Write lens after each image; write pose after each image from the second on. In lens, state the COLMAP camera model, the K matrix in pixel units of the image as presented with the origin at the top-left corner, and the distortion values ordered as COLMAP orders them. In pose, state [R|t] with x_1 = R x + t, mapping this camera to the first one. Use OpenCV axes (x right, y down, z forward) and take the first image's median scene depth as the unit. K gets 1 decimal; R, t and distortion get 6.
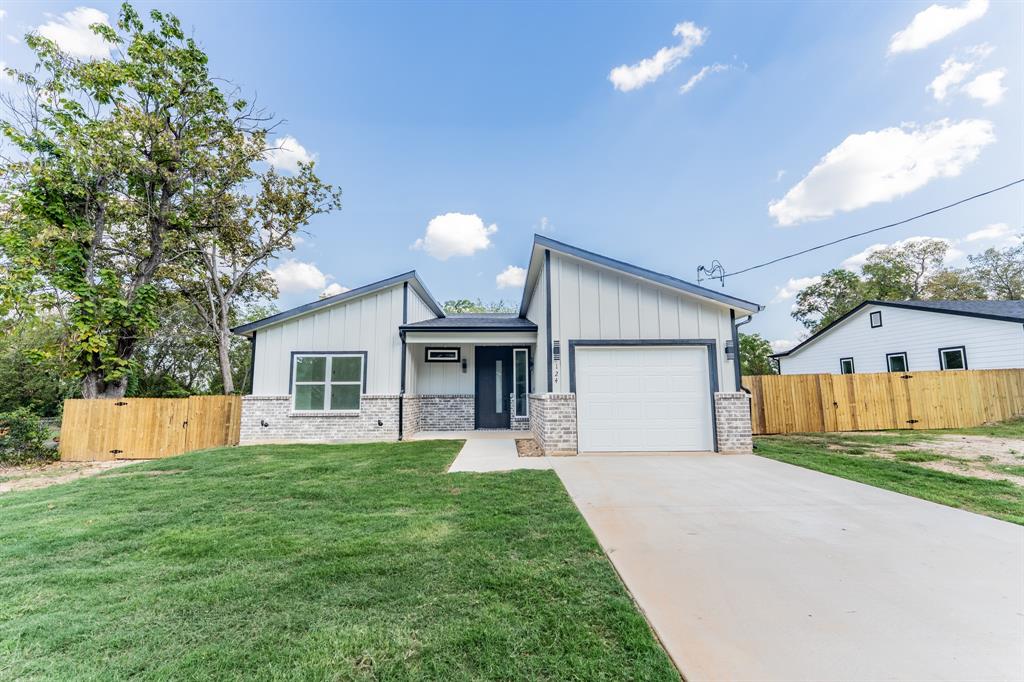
lens RADIAL K [[412.0, 0, 511.0], [0, 412.0, 343.4], [0, 0, 1]] dist [0.000459, 0.000405]
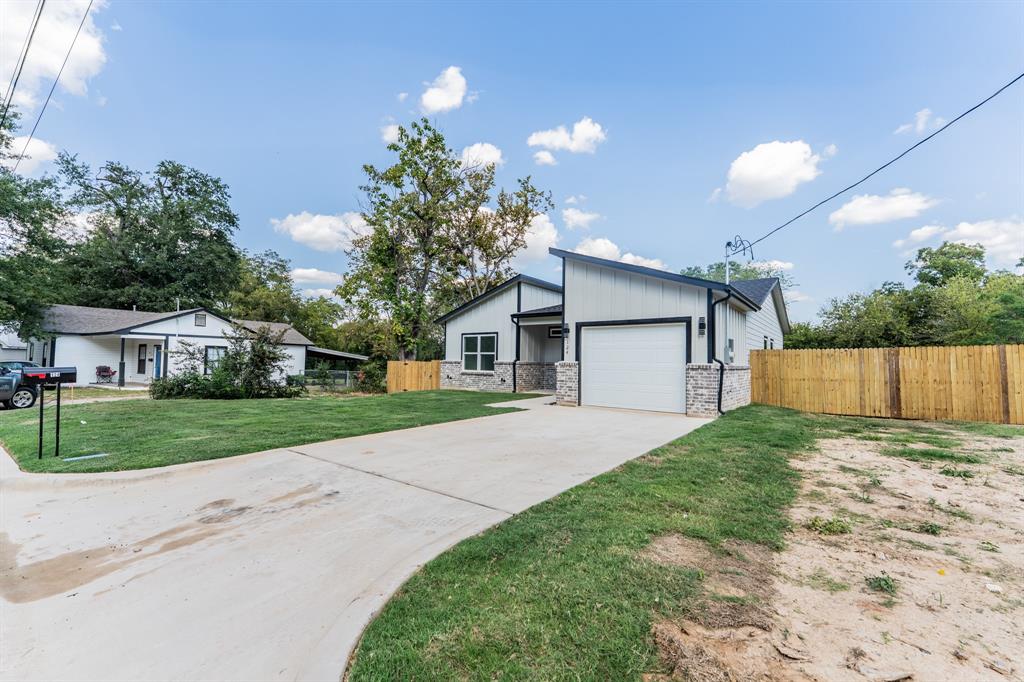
lens RADIAL K [[430.5, 0, 512.0], [0, 430.5, 341.0], [0, 0, 1]] dist [-0.000267, 0.000083]
pose [[0.779370, -0.010943, -0.626468, 0.628238], [0.052272, 0.997497, 0.047607, -0.018765], [0.624379, -0.069850, 0.777992, -0.167866]]
